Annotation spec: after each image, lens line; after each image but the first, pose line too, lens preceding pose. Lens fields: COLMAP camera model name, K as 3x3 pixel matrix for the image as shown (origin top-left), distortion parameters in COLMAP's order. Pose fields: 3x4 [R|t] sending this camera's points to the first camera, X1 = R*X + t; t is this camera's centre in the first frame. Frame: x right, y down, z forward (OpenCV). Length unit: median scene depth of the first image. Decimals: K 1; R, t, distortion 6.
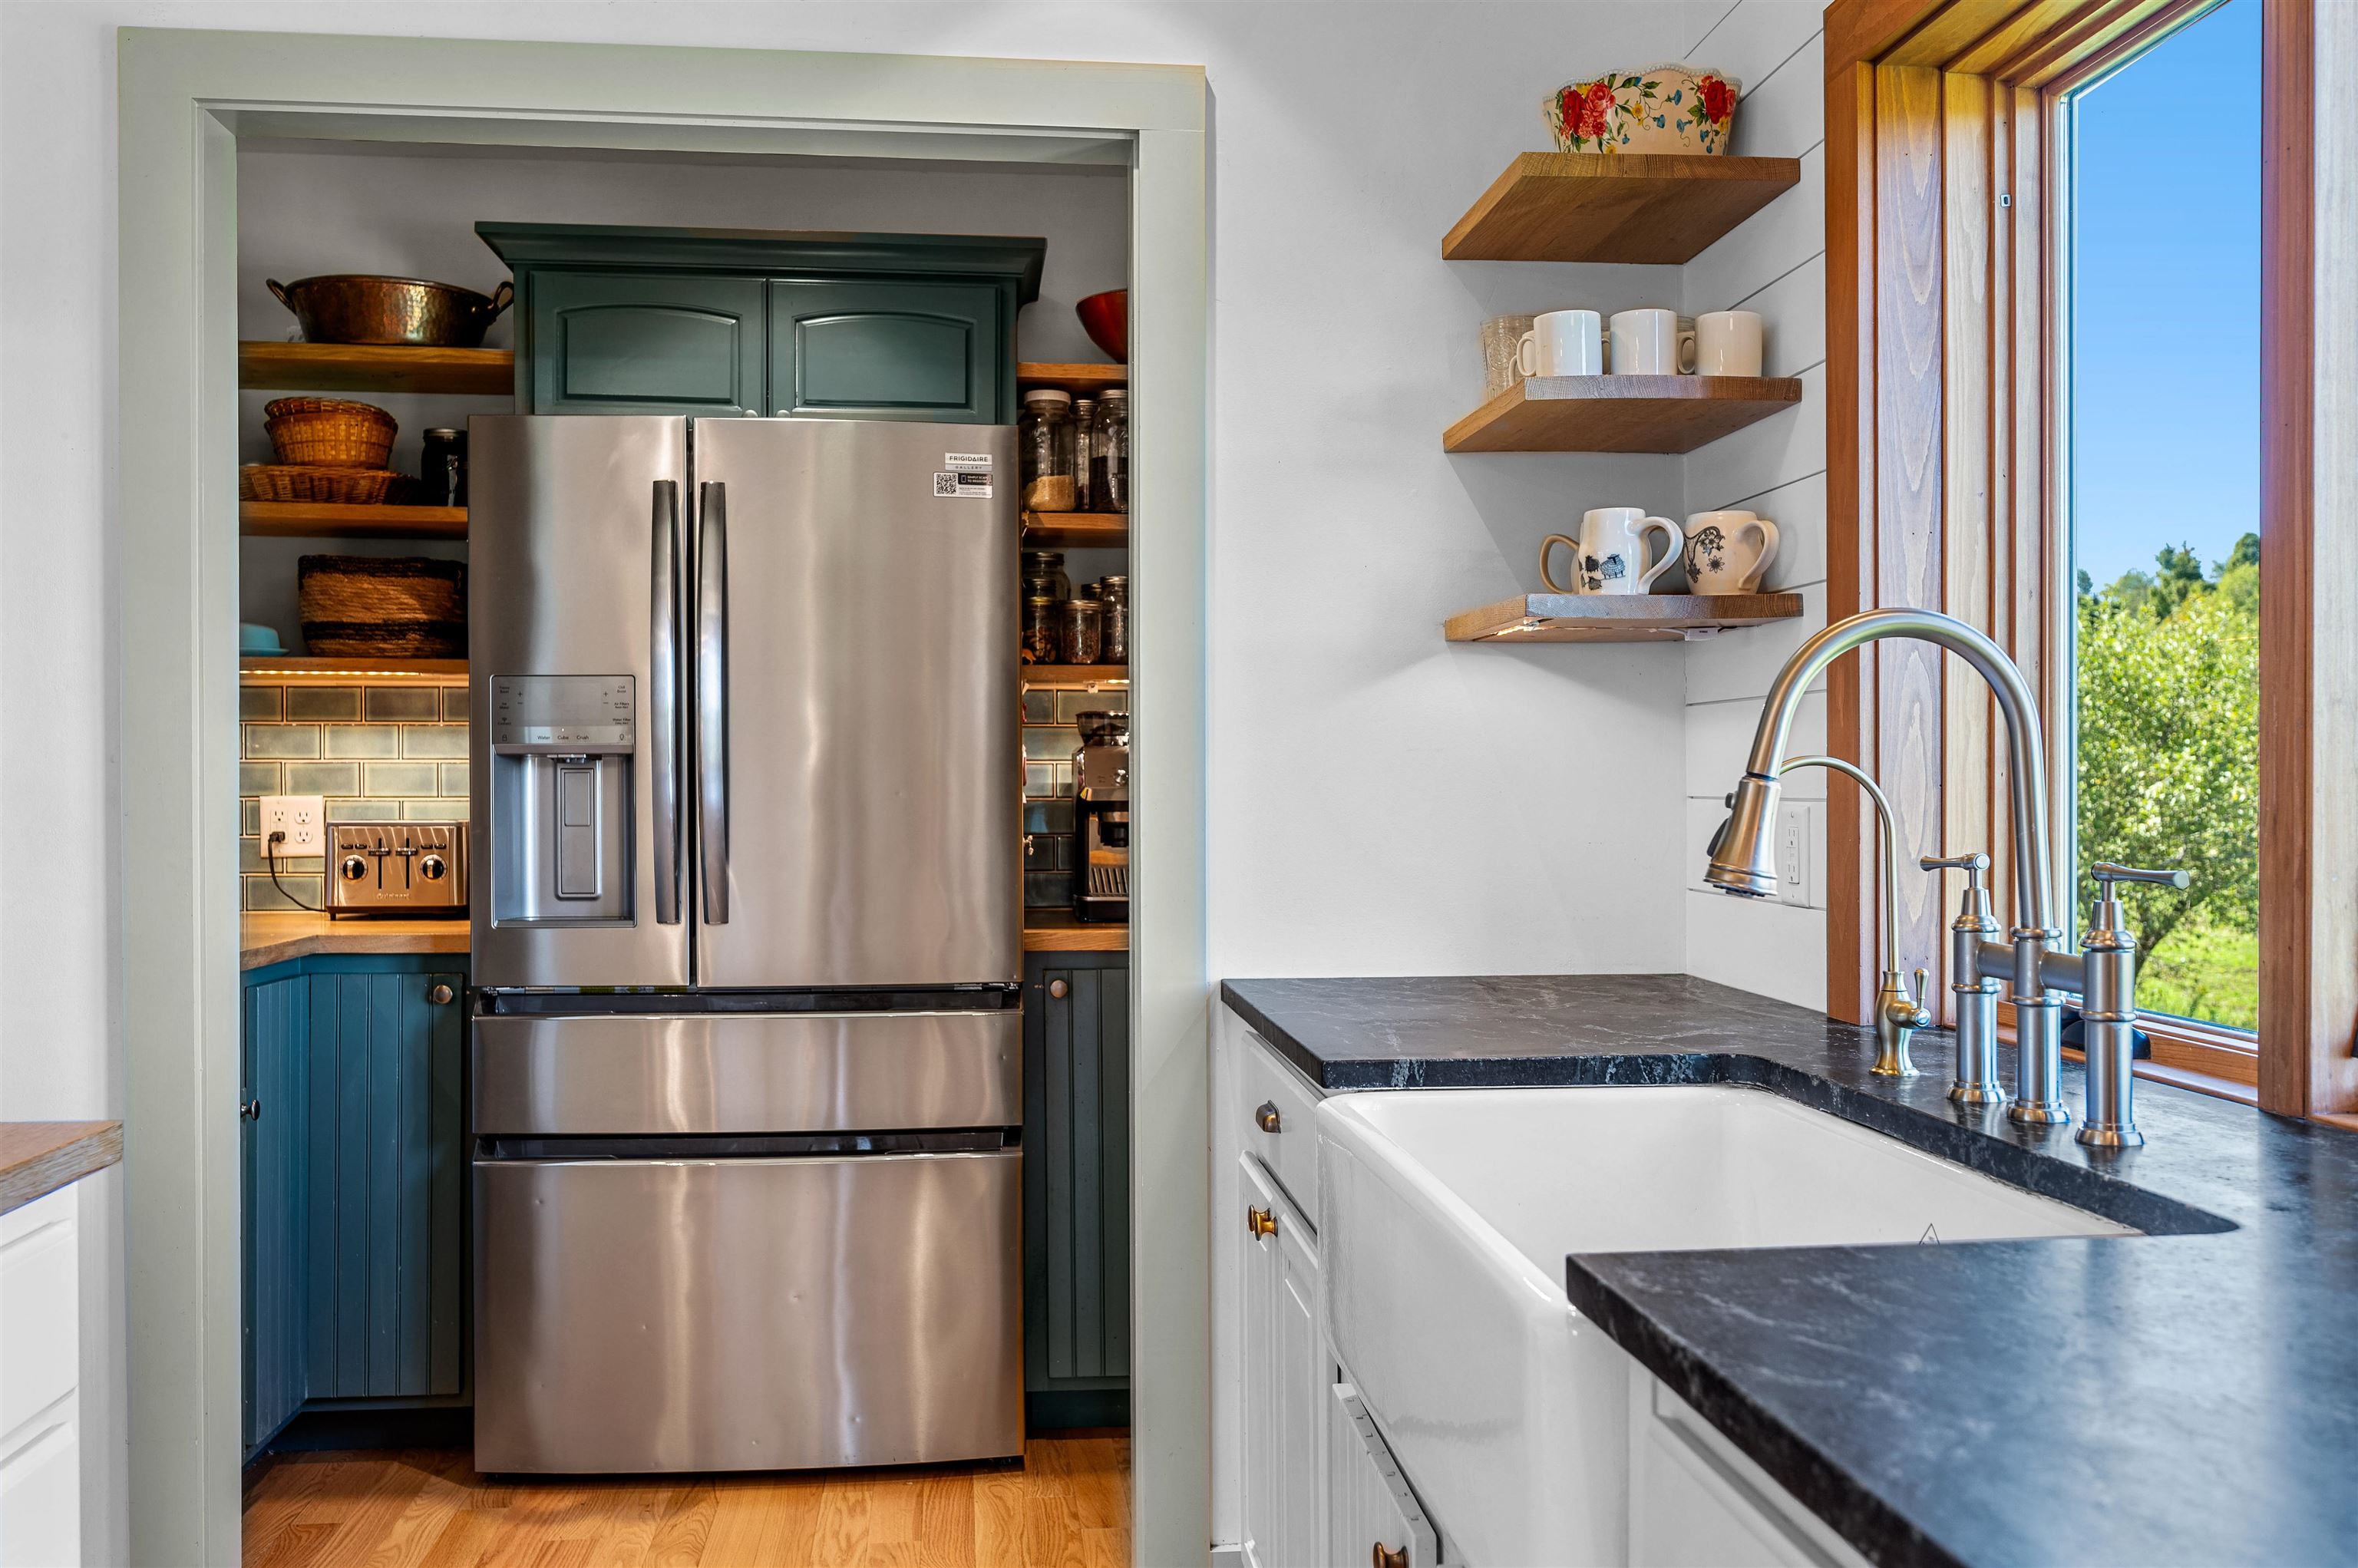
lens RADIAL K [[2049.4, 0, 1182.1], [0, 2049.4, 787.1], [0, 0, 1]] dist [0.007706, -0.004628]
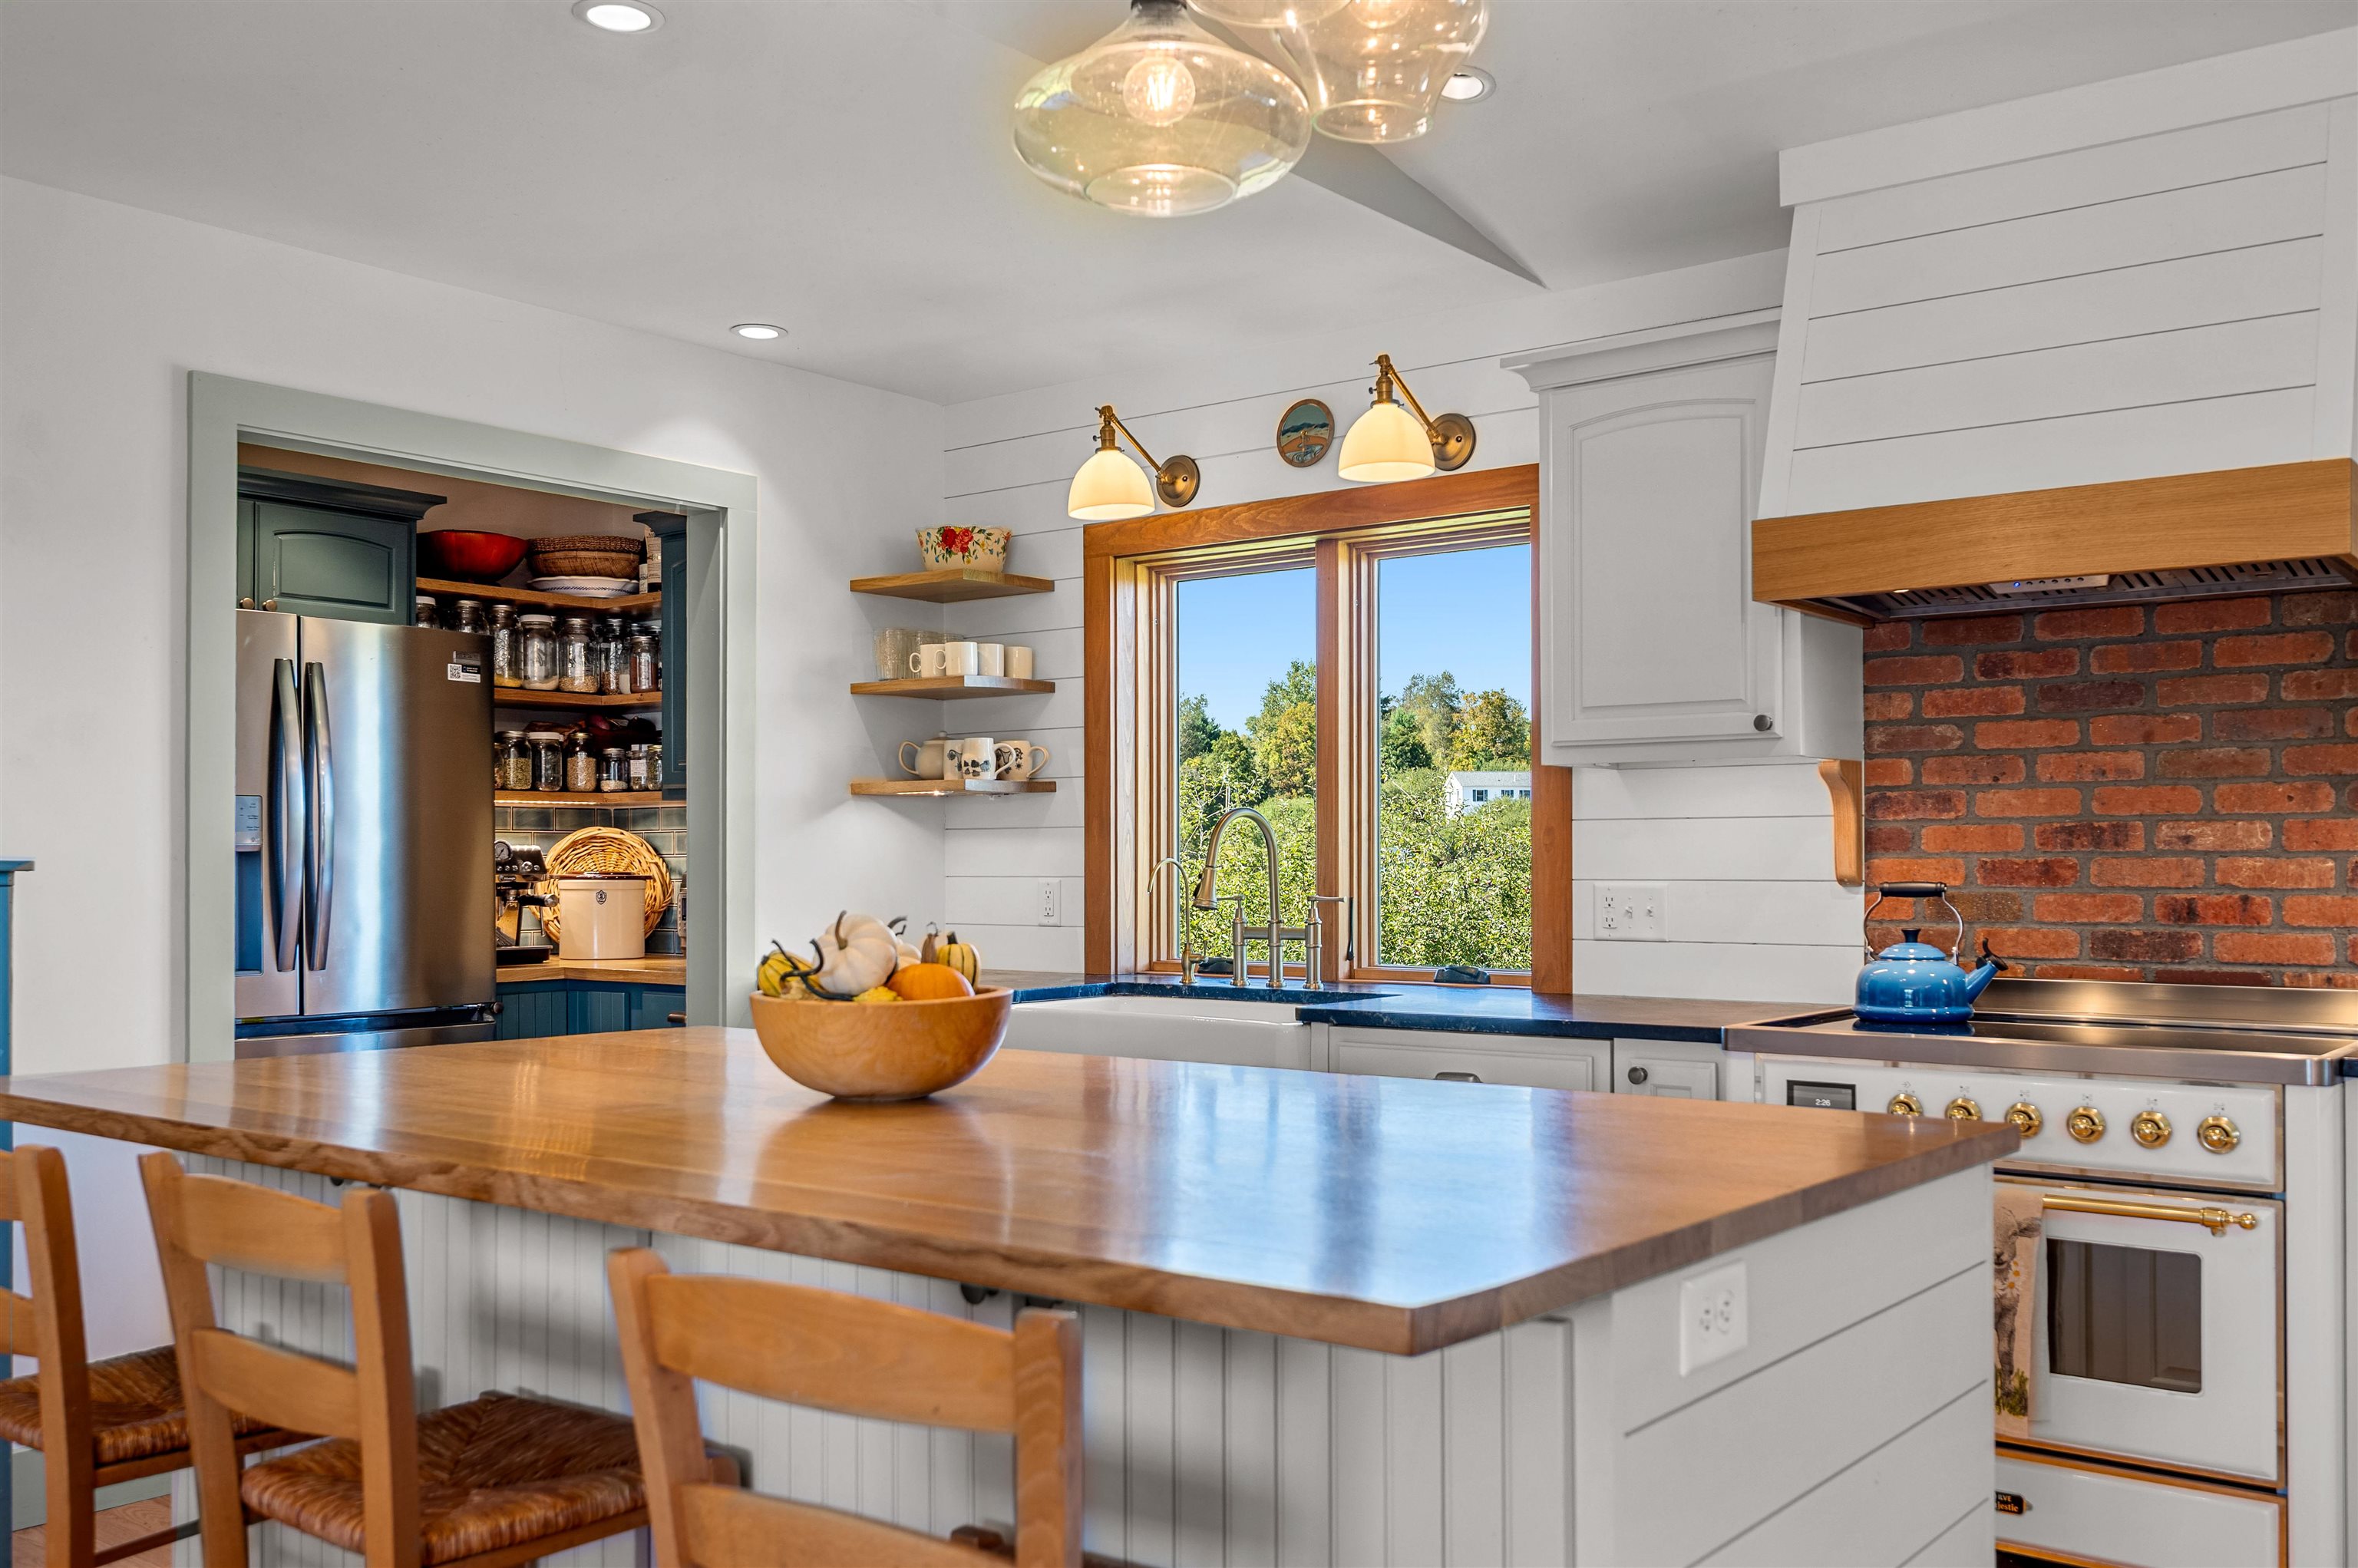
lens RADIAL K [[2049.4, 0, 1202.3], [0, 2049.4, 864.9], [0, 0, 1]] dist [0.007706, -0.004628]
pose [[0.690242, -0.001629, 0.723577, -1.091444], [0.004532, 0.999988, -0.002072, -0.001917], [-0.723564, 0.004709, 0.690241, -0.570641]]
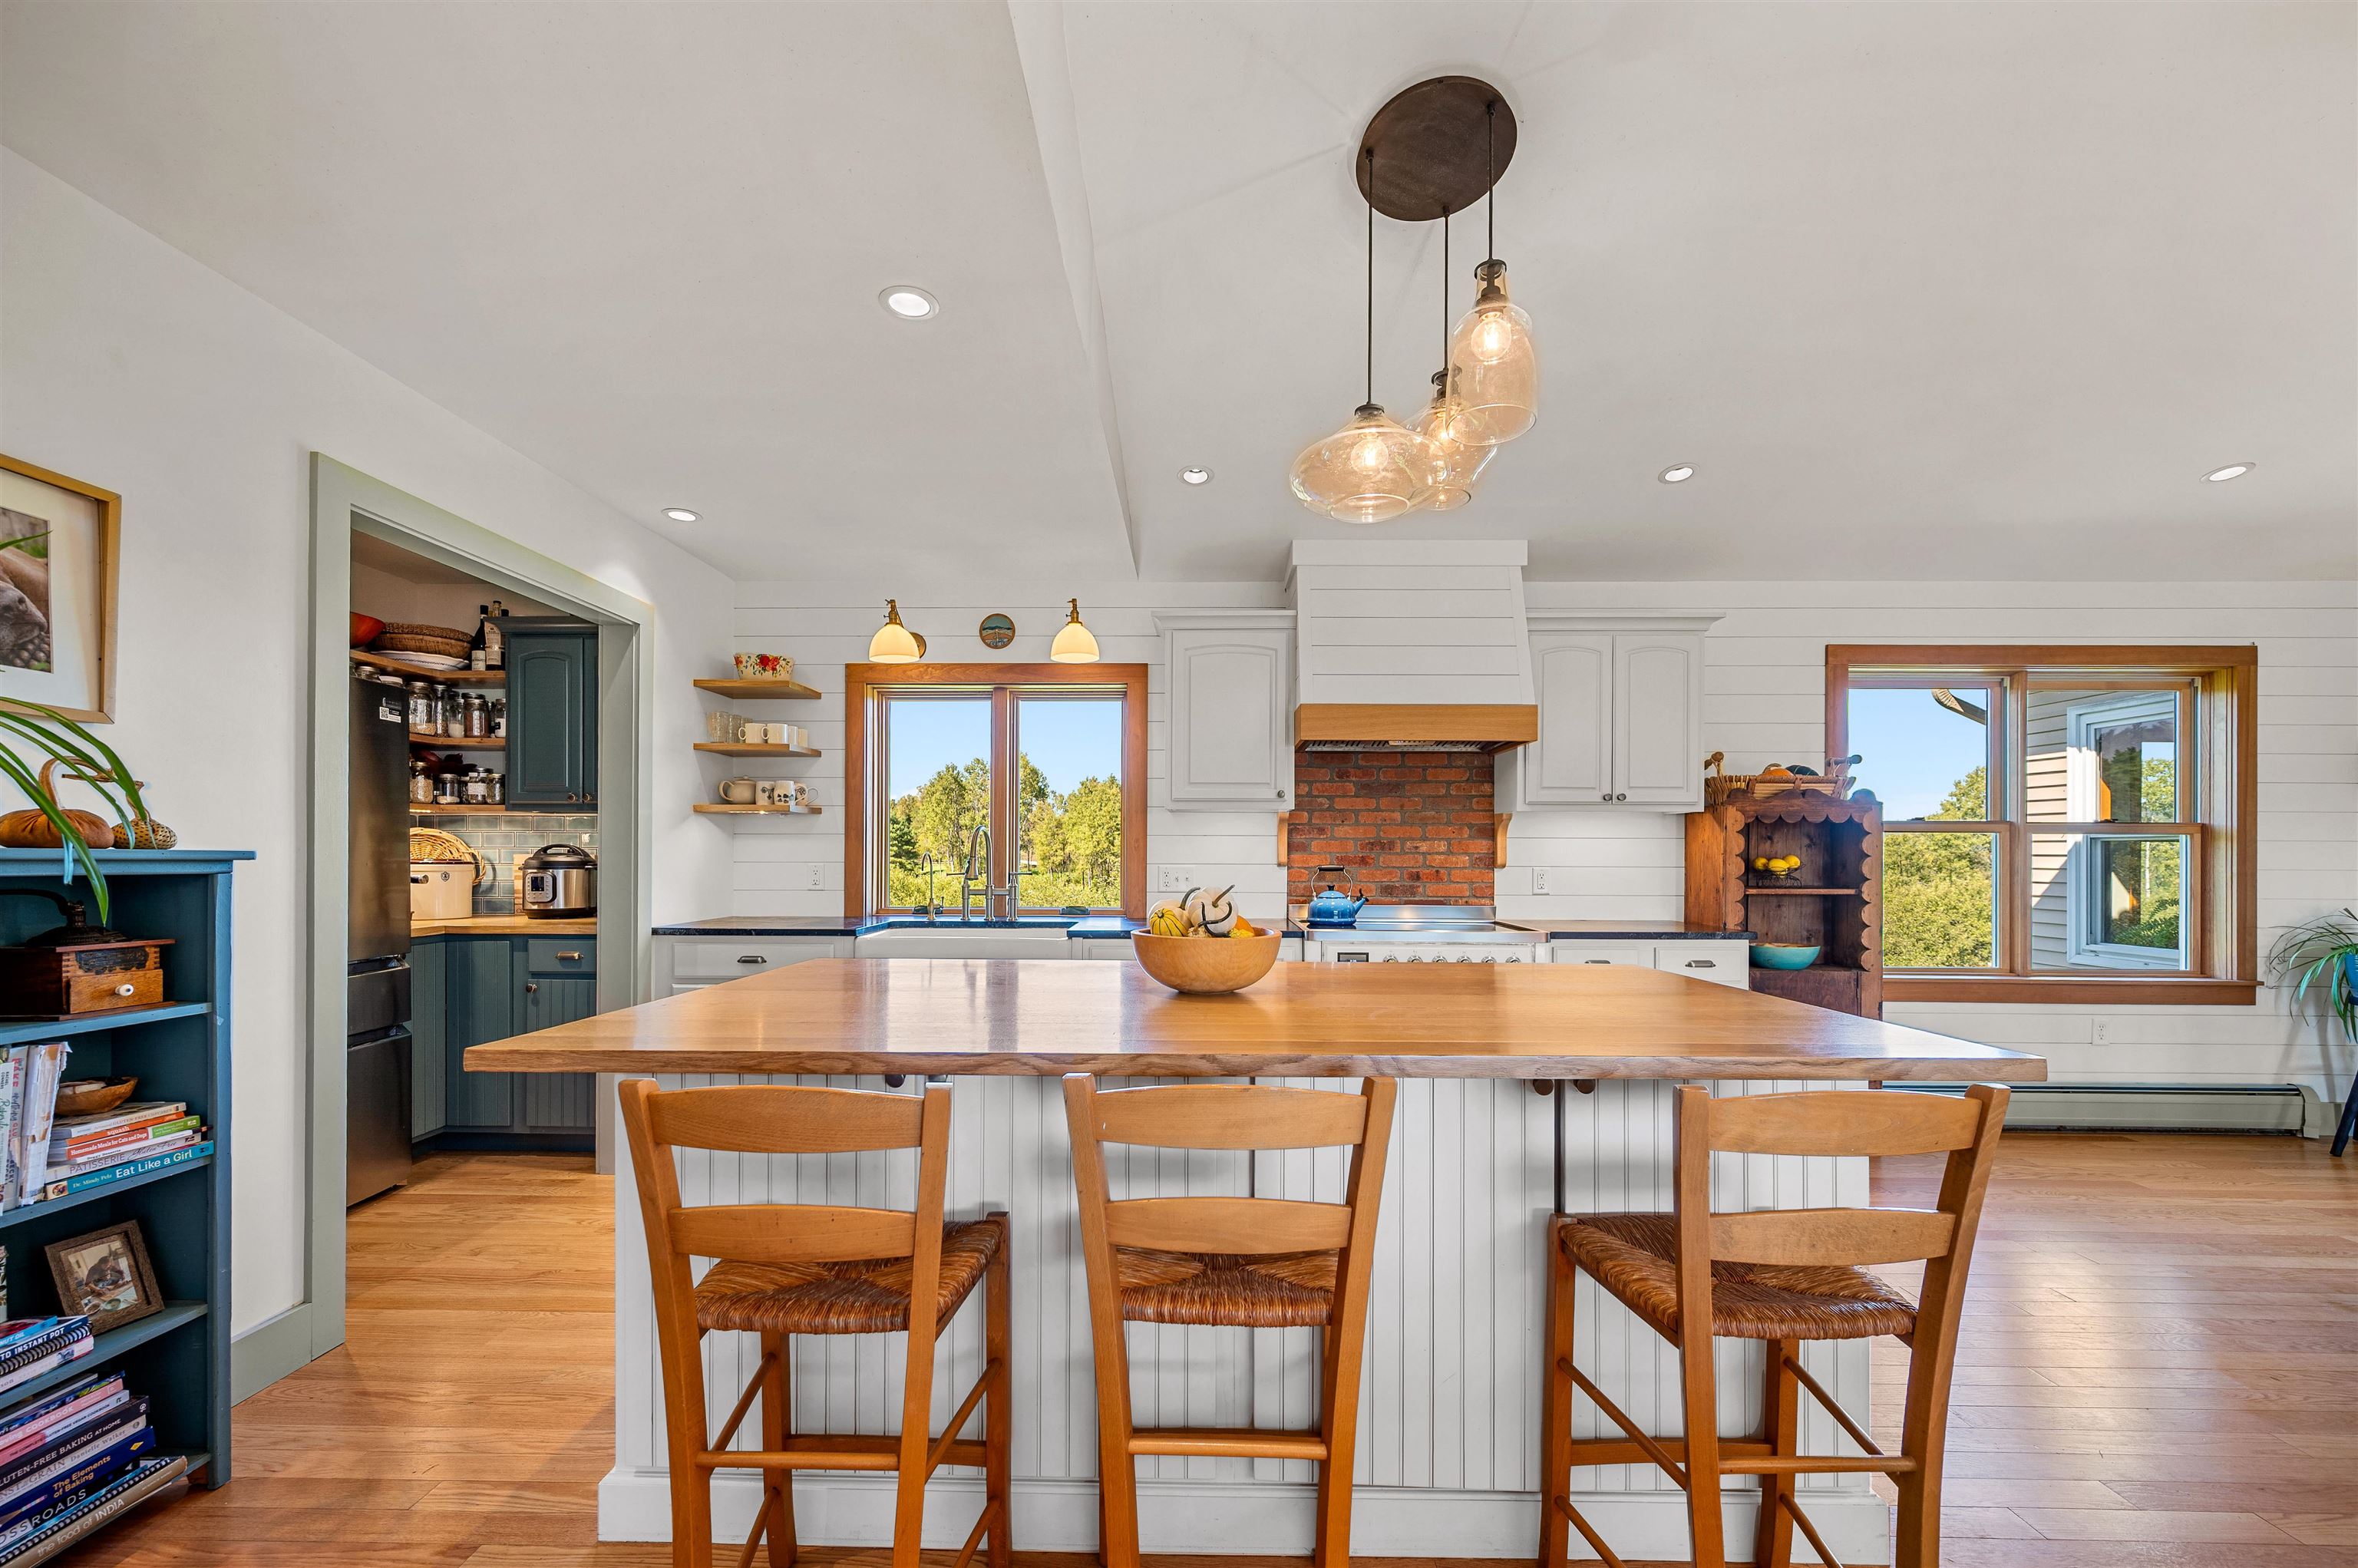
lens RADIAL K [[933.2, 0, 1187.7], [0, 933.2, 858.4], [0, 0, 1]] dist [-0.004113, 0.000856]
pose [[0.115999, -0.003850, 0.993242, -1.255666], [0.000978, 0.999992, 0.003762, -0.007323], [-0.993249, 0.000535, 0.116002, 0.121698]]
